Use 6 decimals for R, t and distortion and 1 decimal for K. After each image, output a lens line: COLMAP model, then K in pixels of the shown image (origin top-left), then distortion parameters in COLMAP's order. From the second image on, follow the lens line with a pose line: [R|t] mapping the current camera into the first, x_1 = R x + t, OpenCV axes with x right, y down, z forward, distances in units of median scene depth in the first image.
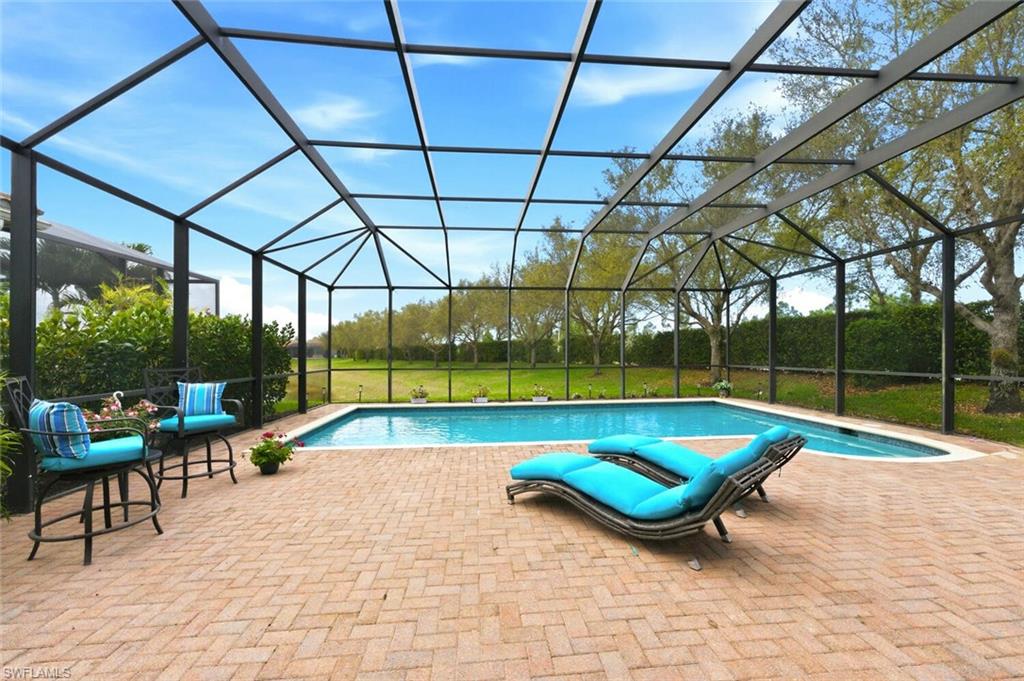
lens RADIAL K [[410.1, 0, 515.6], [0, 410.1, 351.0], [0, 0, 1]] dist [-0.005043, 0.004493]
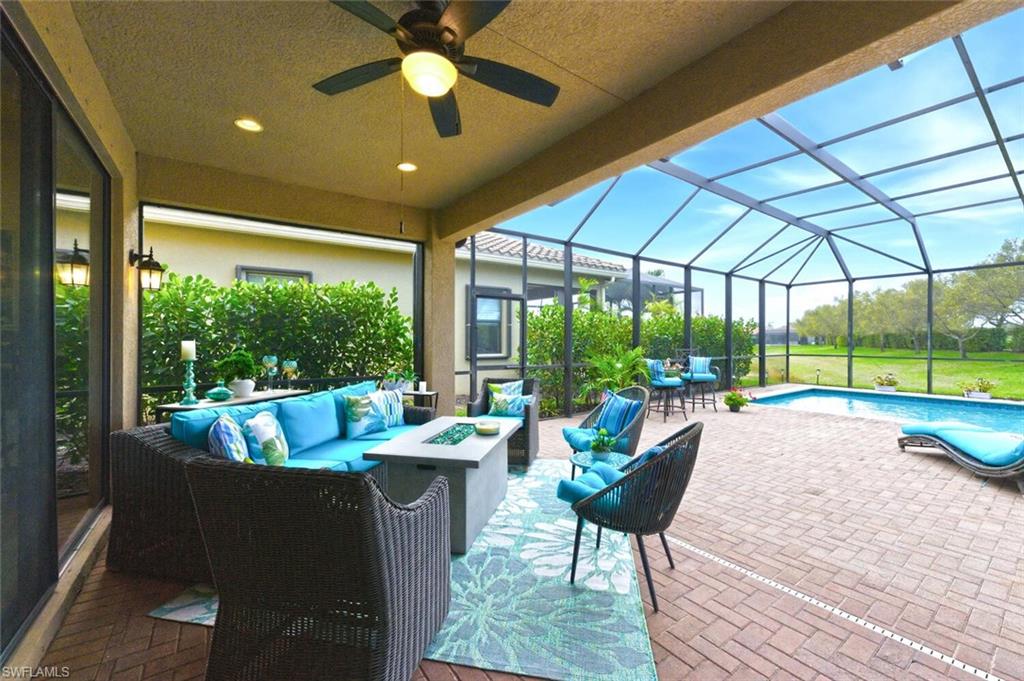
lens RADIAL K [[410.1, 0, 503.0], [0, 410.1, 335.5], [0, 0, 1]] dist [-0.005043, 0.004493]
pose [[0.479031, -0.003189, -0.877792, 0.294346], [0.000556, 0.999994, -0.003330, -0.010561], [0.877798, 0.001107, 0.479030, -0.450502]]
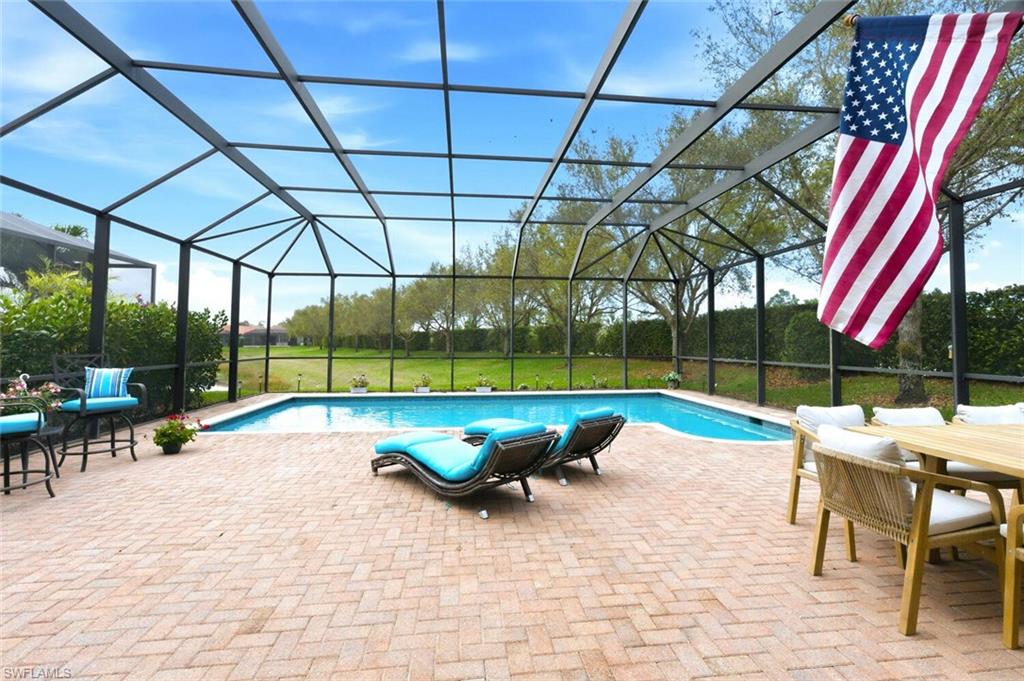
lens RADIAL K [[455.5, 0, 521.8], [0, 455.5, 322.7], [0, 0, 1]] dist [-0.002126, 0.003020]
pose [[0.999696, 0.009066, 0.022917, 0.188803], [-0.008207, 0.999270, -0.037303, -0.004002], [-0.023239, 0.037103, 0.999041, -0.149915]]
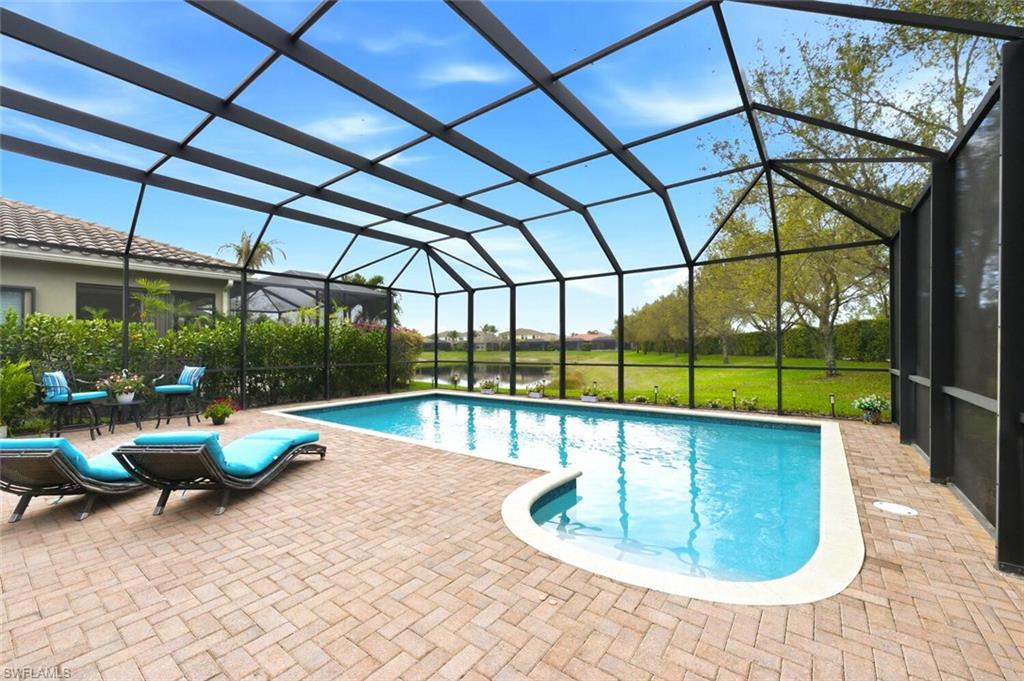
lens RADIAL K [[410.1, 0, 516.9], [0, 410.1, 341.3], [0, 0, 1]] dist [-0.005043, 0.004493]
pose [[0.743906, -0.009882, -0.668211, 0.898398], [0.007136, 0.999951, -0.006843, -0.003775], [0.668246, 0.000322, 0.743941, 0.397526]]
